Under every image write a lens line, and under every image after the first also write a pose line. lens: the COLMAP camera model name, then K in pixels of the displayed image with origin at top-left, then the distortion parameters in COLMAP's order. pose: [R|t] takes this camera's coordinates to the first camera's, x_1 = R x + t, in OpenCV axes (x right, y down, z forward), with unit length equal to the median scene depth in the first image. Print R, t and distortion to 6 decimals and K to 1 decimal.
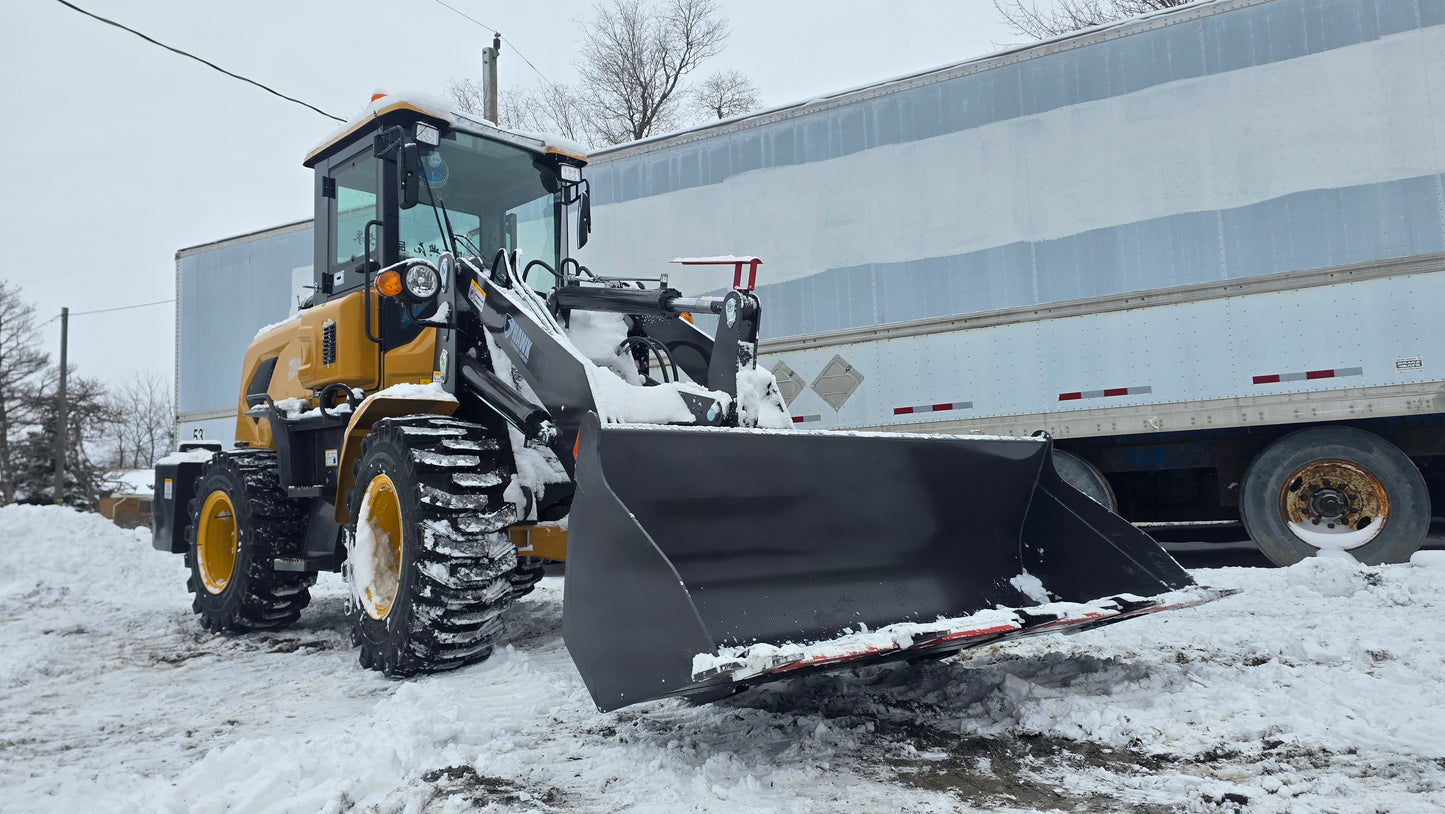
lens RADIAL K [[959.4, 0, 718.7], [0, 959.4, 407.3], [0, 0, 1]] dist [0.082110, -0.078391]
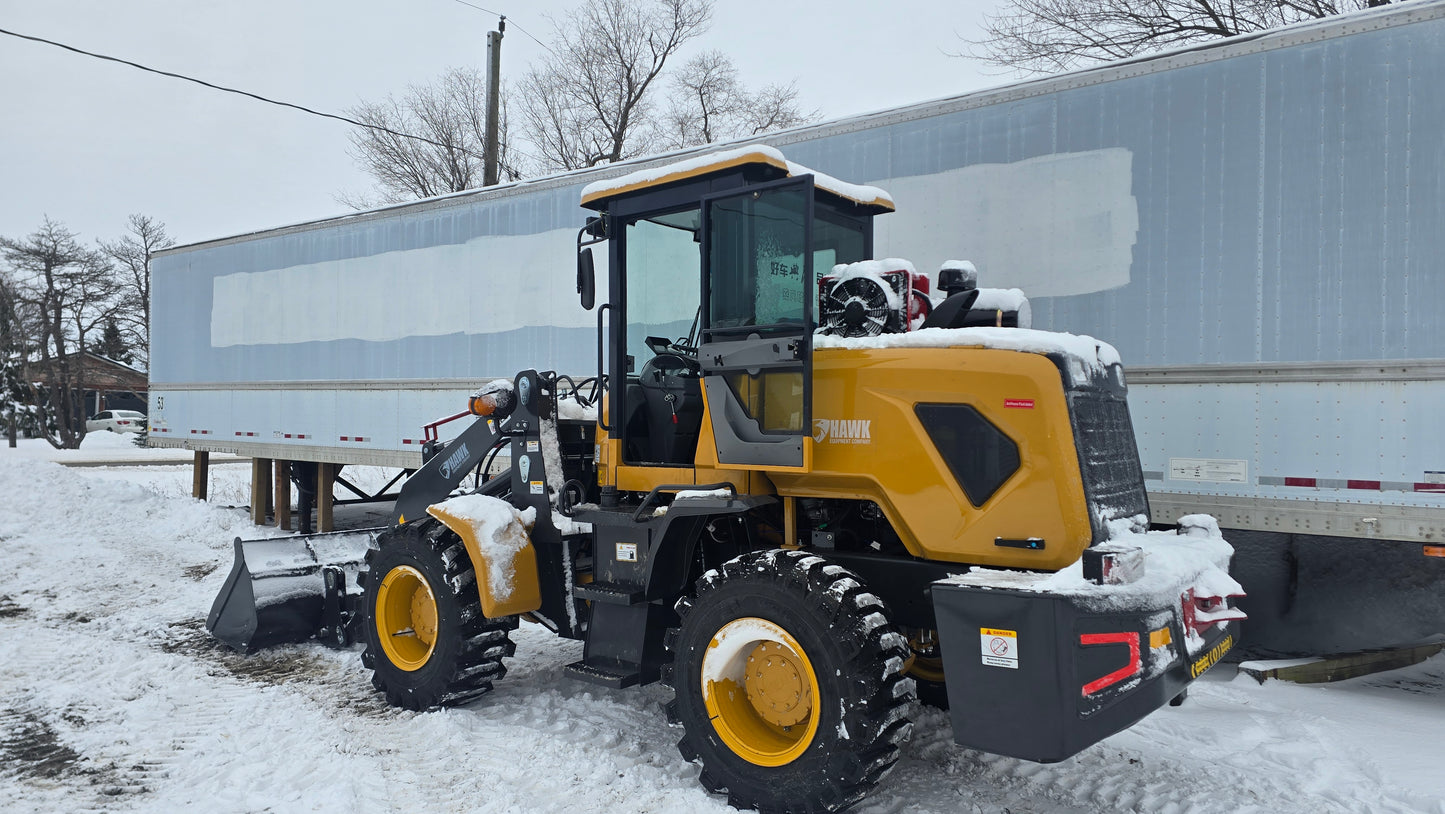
lens RADIAL K [[959.4, 0, 713.1], [0, 959.4, 417.0], [0, 0, 1]] dist [0.082110, -0.078391]
pose [[0.981743, 0.062018, -0.179816, 0.620522], [-0.042911, 0.993195, 0.108265, -0.184274], [0.185307, -0.098573, 0.977724, -0.179825]]
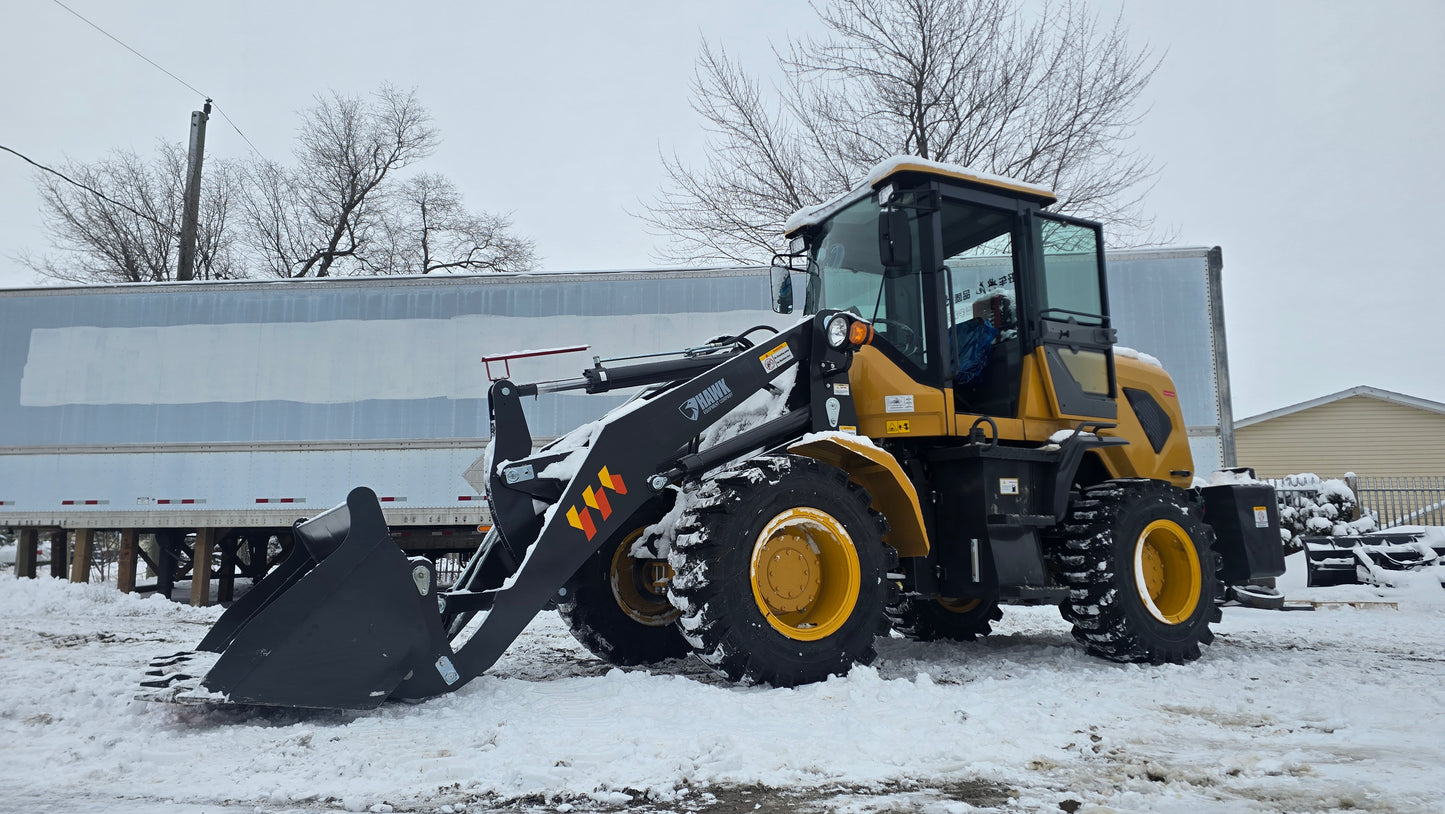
lens RADIAL K [[959.4, 0, 713.7], [0, 959.4, 411.0], [0, 0, 1]] dist [0.082110, -0.078391]
pose [[0.937254, 0.094980, 0.335460, -0.105118], [-0.075750, 0.994668, -0.069984, -0.042038], [-0.340318, 0.040181, 0.939451, -0.462619]]
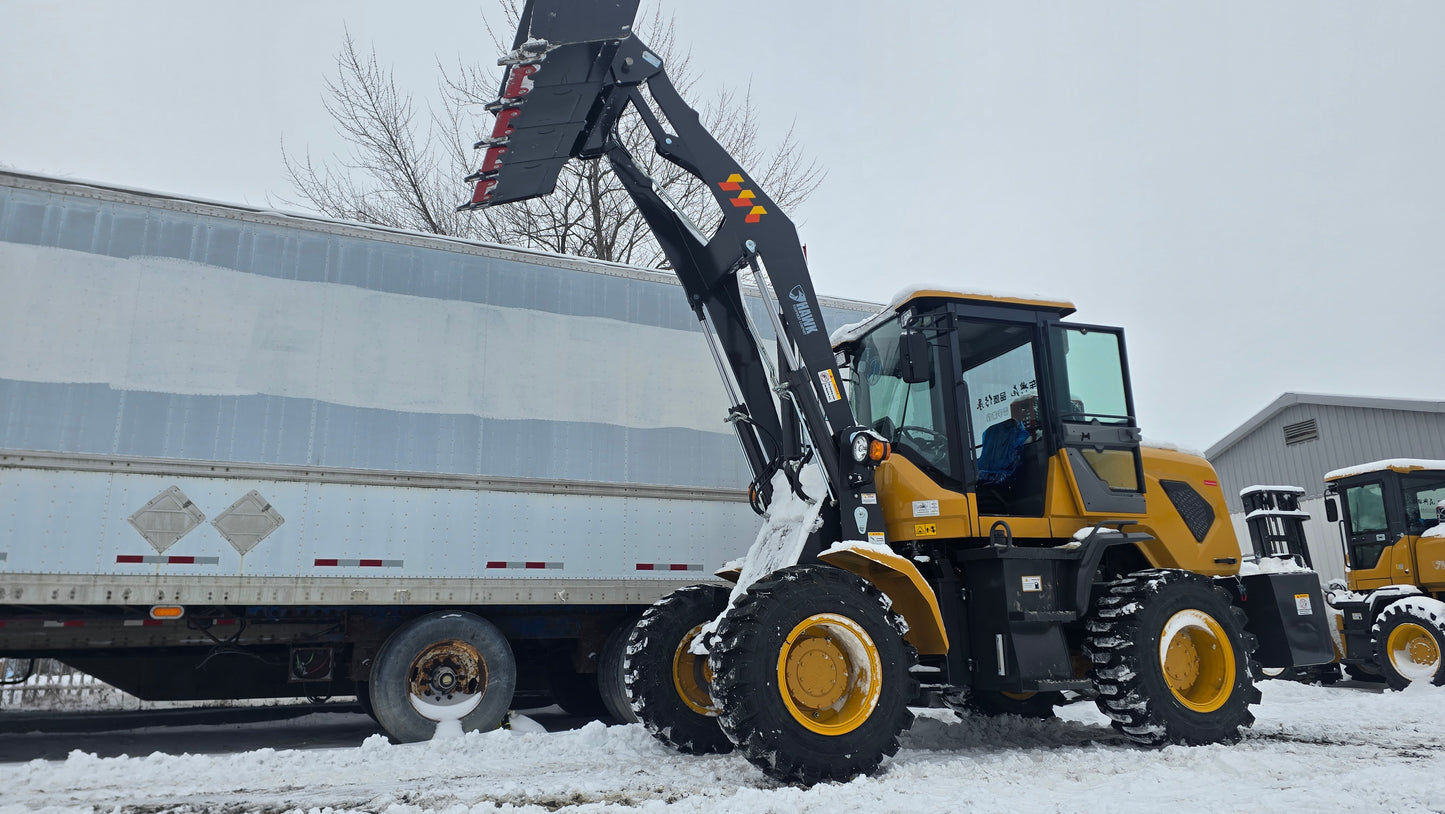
lens RADIAL K [[959.4, 0, 722.7], [0, 959.4, 412.9], [0, 0, 1]] dist [0.082110, -0.078391]
pose [[0.645332, 0.221295, 0.731147, -0.283908], [-0.092909, 0.972752, -0.212417, 0.027564], [-0.758231, 0.069149, 0.648308, 0.096029]]
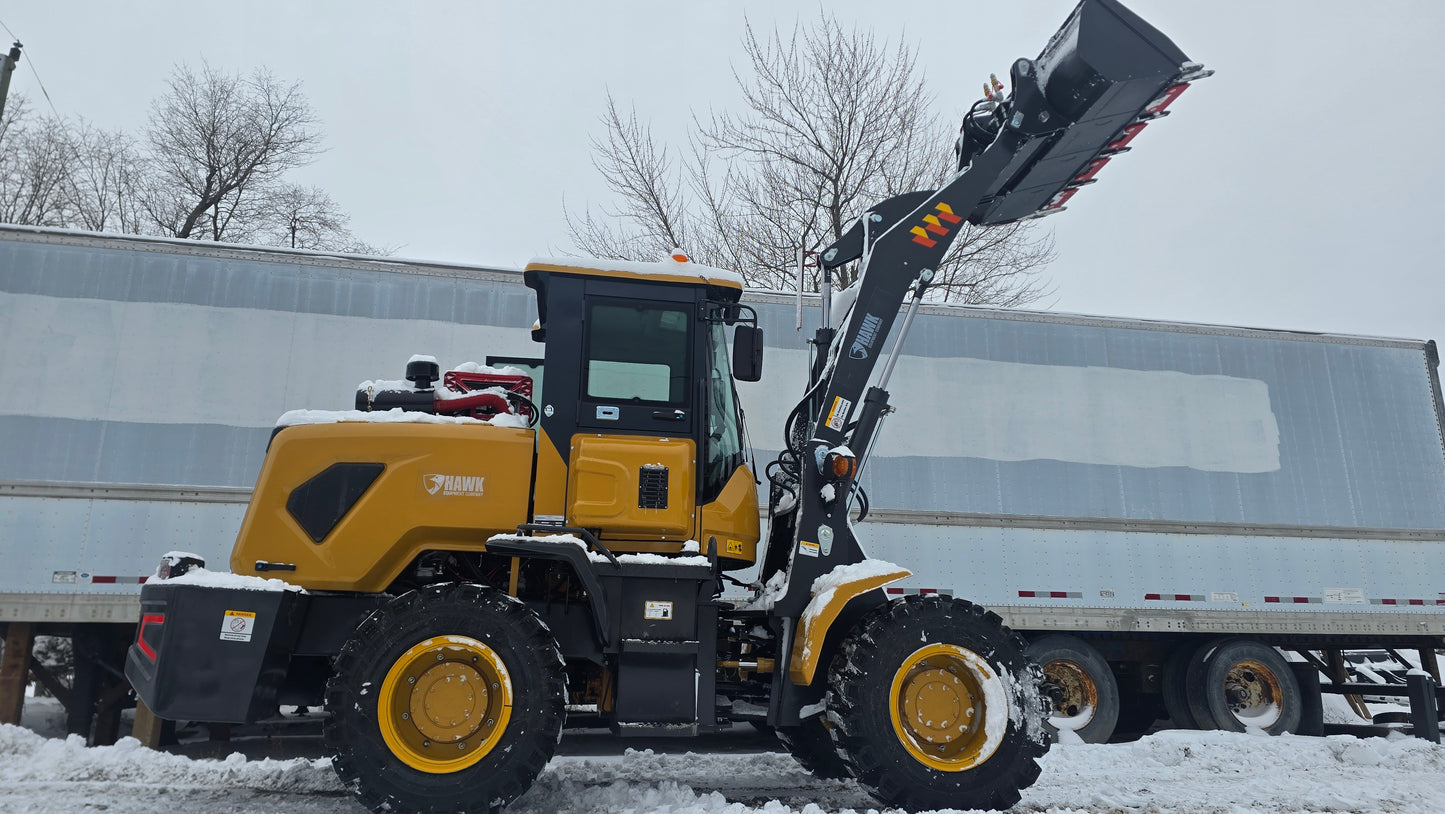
lens RADIAL K [[959.4, 0, 711.1], [0, 959.4, 406.3], [0, 0, 1]] dist [0.082110, -0.078391]
pose [[0.784485, 0.207284, 0.584480, -0.520912], [-0.098832, 0.972227, -0.212146, 0.039277], [-0.612222, 0.108661, 0.783184, 0.182088]]
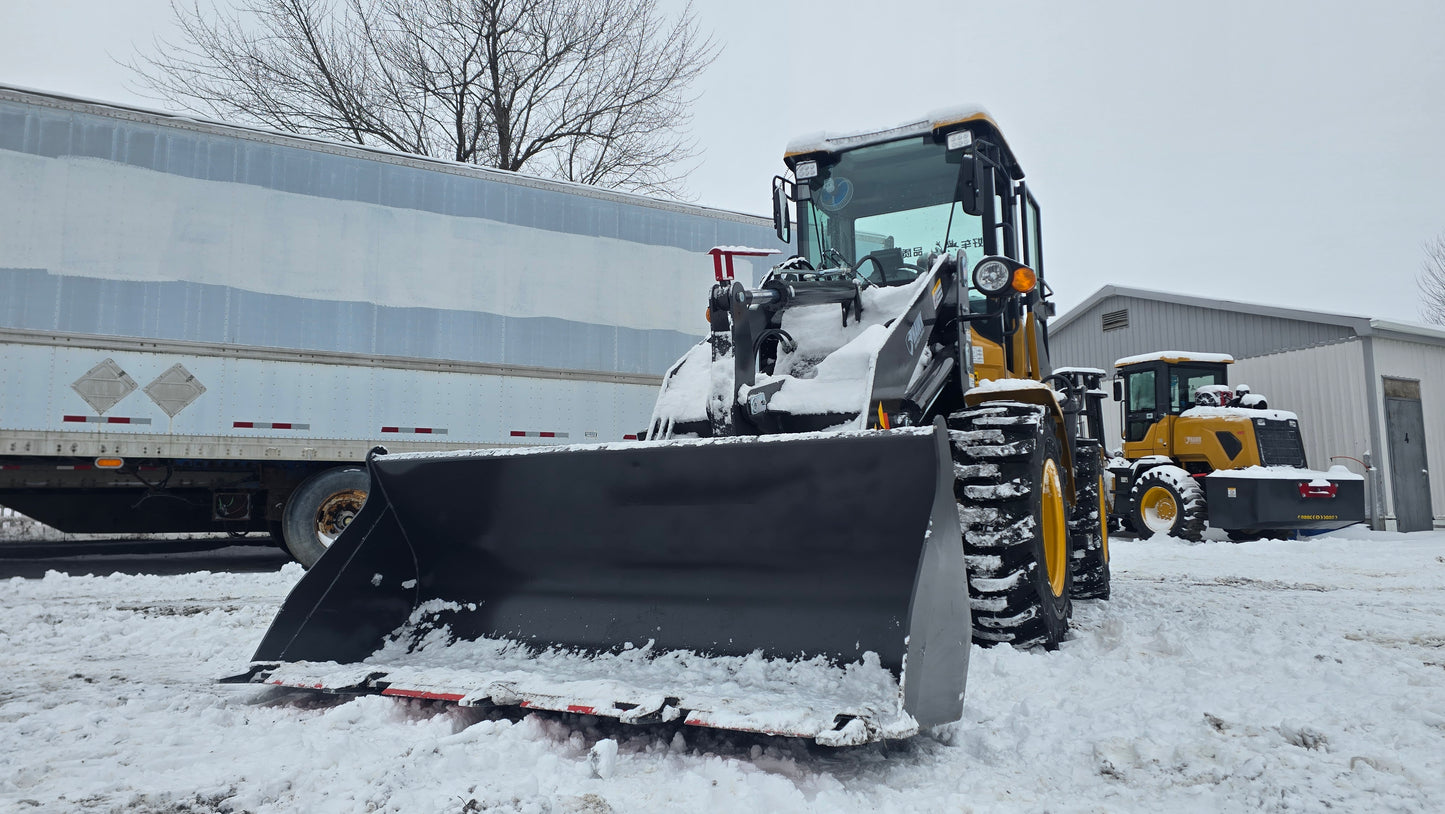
lens RADIAL K [[959.4, 0, 714.8], [0, 959.4, 395.6], [0, 0, 1]] dist [0.082110, -0.078391]
pose [[0.573943, 0.135760, 0.807563, -0.418565], [-0.113671, 0.989823, -0.085613, 0.004897], [-0.810967, -0.042660, 0.583534, -0.100286]]
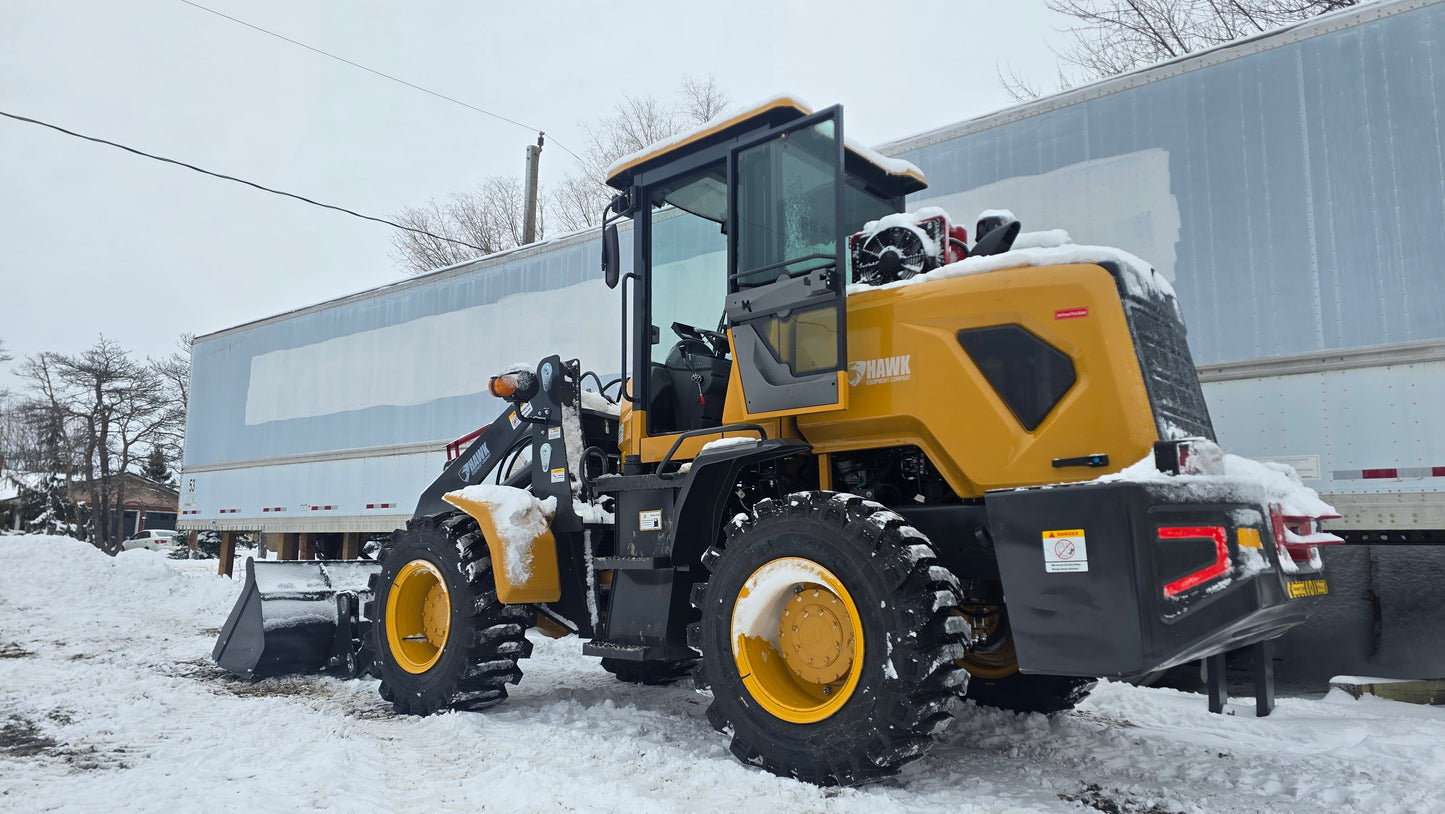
lens RADIAL K [[959.4, 0, 711.3], [0, 959.4, 413.6], [0, 0, 1]] dist [0.082110, -0.078391]
pose [[0.974898, 0.026742, -0.221042, 0.621345], [-0.033933, 0.999009, -0.028799, -0.075815], [0.220052, 0.035577, 0.974839, -0.150025]]
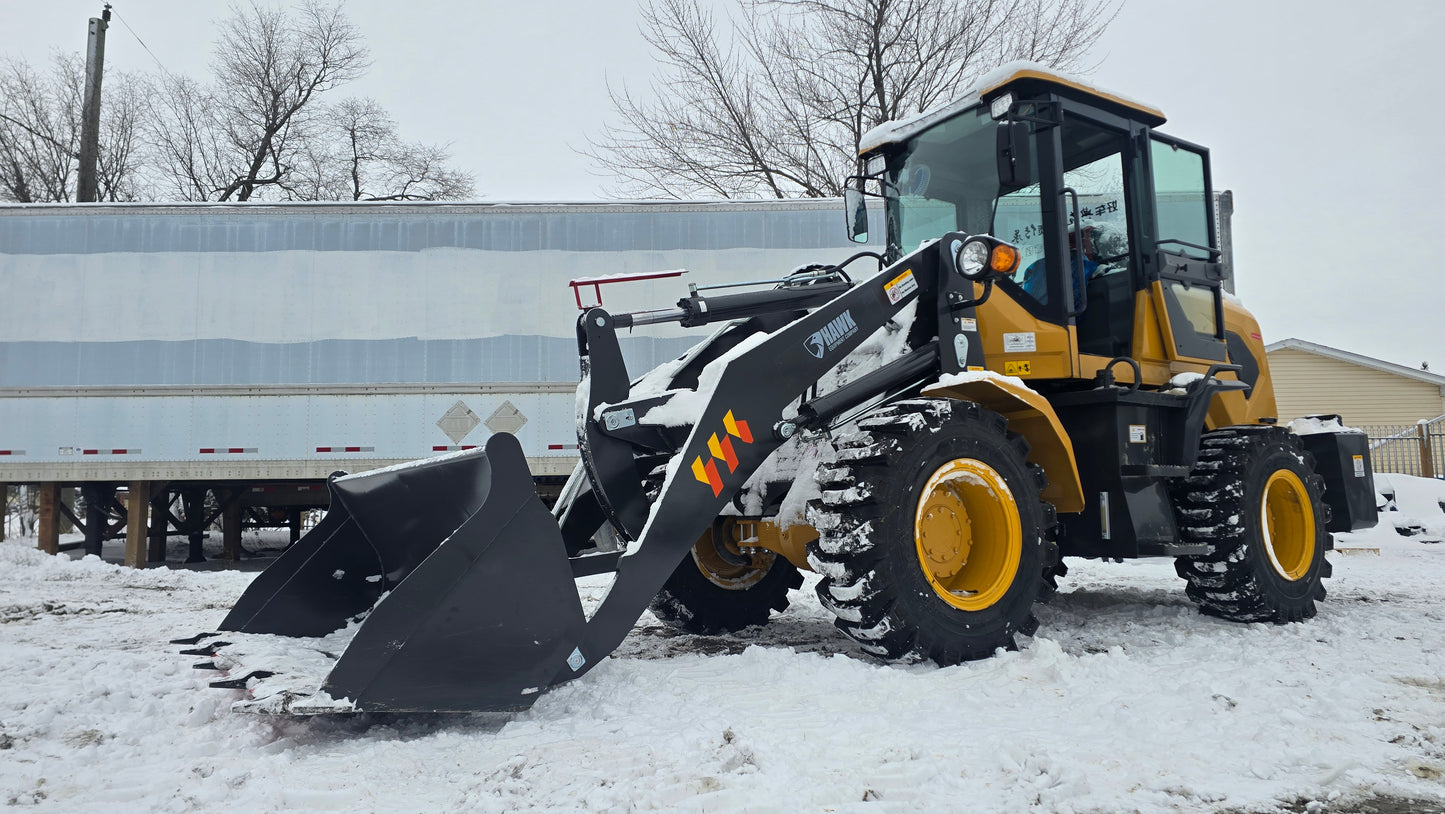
lens RADIAL K [[959.4, 0, 723.2], [0, 959.4, 410.8], [0, 0, 1]] dist [0.082110, -0.078391]
pose [[0.899388, 0.079848, 0.429797, -0.185668], [-0.075954, 0.996766, -0.026239, -0.030693], [-0.430502, -0.009045, 0.902544, -0.333258]]
